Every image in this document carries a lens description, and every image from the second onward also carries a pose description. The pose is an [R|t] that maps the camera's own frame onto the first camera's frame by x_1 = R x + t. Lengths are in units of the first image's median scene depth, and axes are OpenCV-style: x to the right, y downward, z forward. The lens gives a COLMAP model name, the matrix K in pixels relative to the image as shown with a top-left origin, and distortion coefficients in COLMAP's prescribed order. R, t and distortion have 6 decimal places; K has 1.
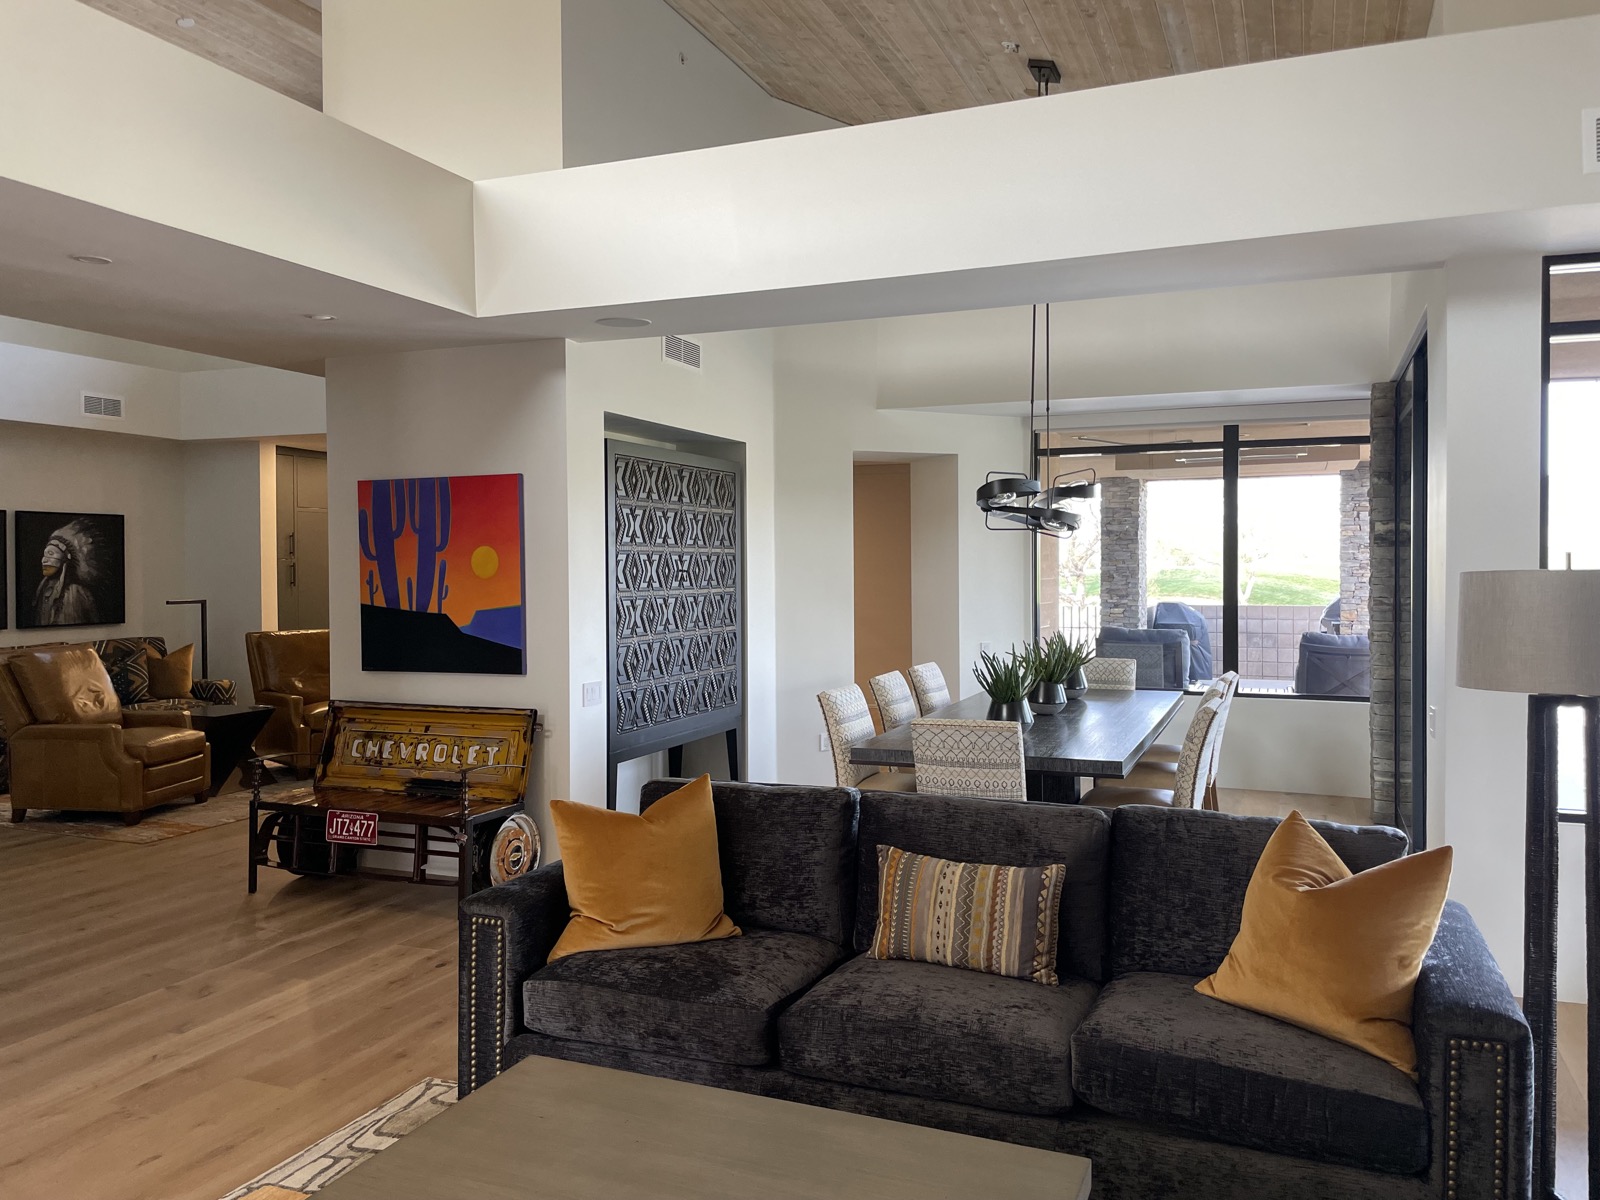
lens RADIAL K [[1208.0, 0, 799.8], [0, 1208.0, 591.6], [0, 0, 1]] dist [0.013299, -0.001718]
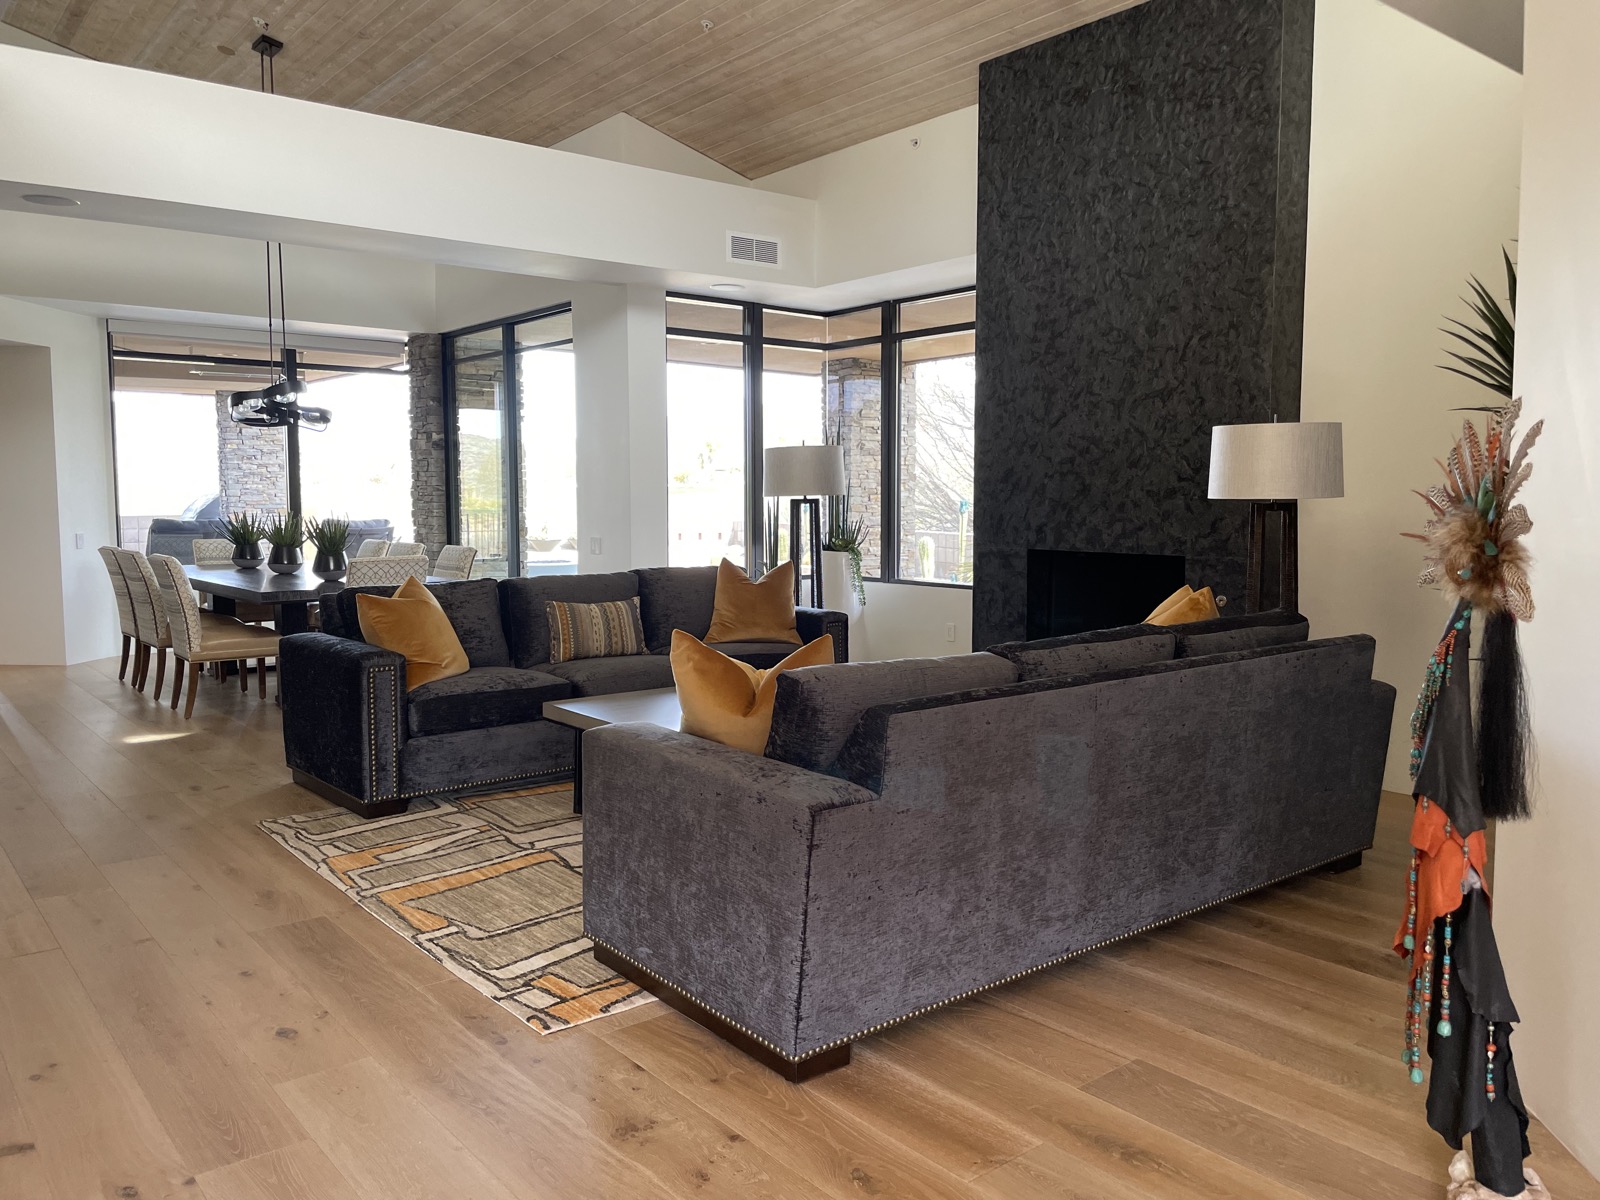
lens RADIAL K [[1208.0, 0, 801.9], [0, 1208.0, 600.8], [0, 0, 1]] dist [0.013299, -0.001718]
pose [[0.479313, -0.074755, 0.874455, -0.976013], [0.018207, 0.996998, 0.075251, 0.068613], [-0.877455, -0.020148, 0.479235, -0.105086]]
